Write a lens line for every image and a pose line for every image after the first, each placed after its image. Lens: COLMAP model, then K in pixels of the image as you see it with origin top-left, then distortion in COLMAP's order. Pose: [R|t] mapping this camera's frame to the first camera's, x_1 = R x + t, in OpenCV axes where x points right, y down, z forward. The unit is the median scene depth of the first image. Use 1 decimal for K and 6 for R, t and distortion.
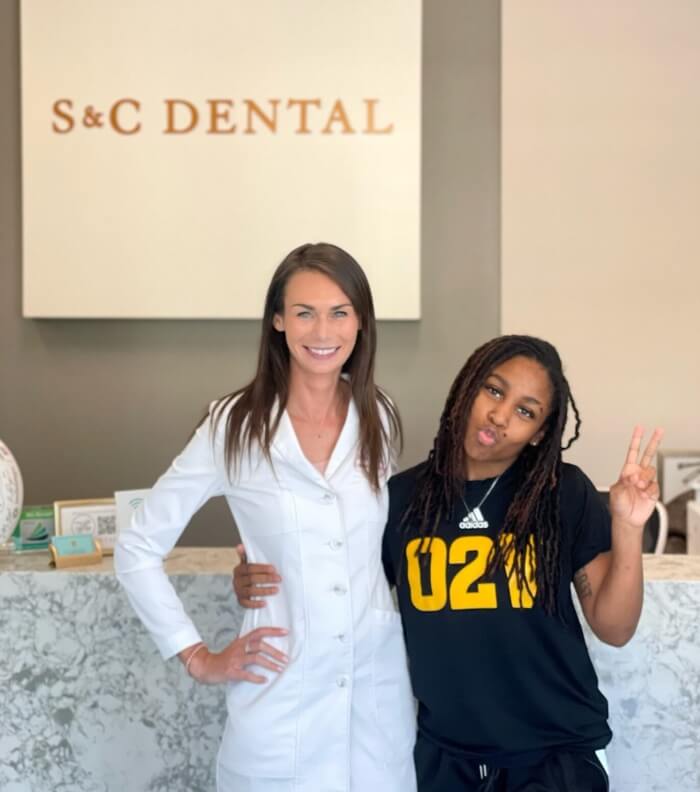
lens RADIAL K [[1506.9, 0, 353.4], [0, 1506.9, 325.7], [0, 0, 1]] dist [0.178738, -0.604351]
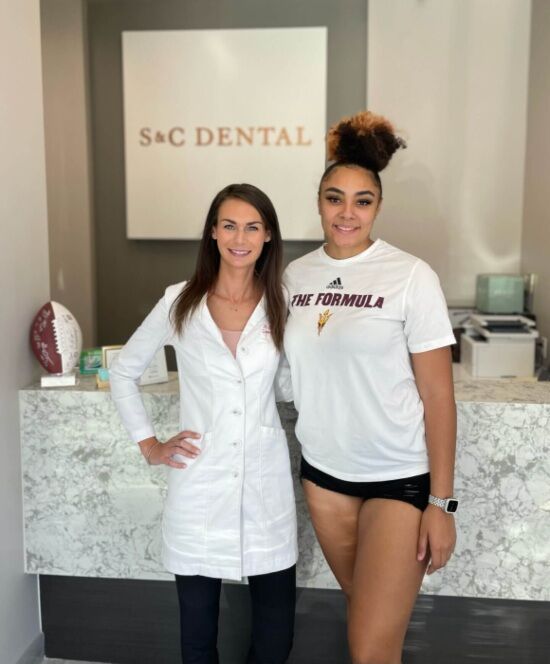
lens RADIAL K [[594.8, 0, 289.9], [0, 594.8, 285.8], [0, 0, 1]] dist [0.054931, -0.085018]
pose [[0.999794, 0.004455, -0.019824, 0.025066], [-0.003032, 0.997454, 0.071244, 0.000578], [0.020091, -0.071169, 0.997262, 0.366051]]
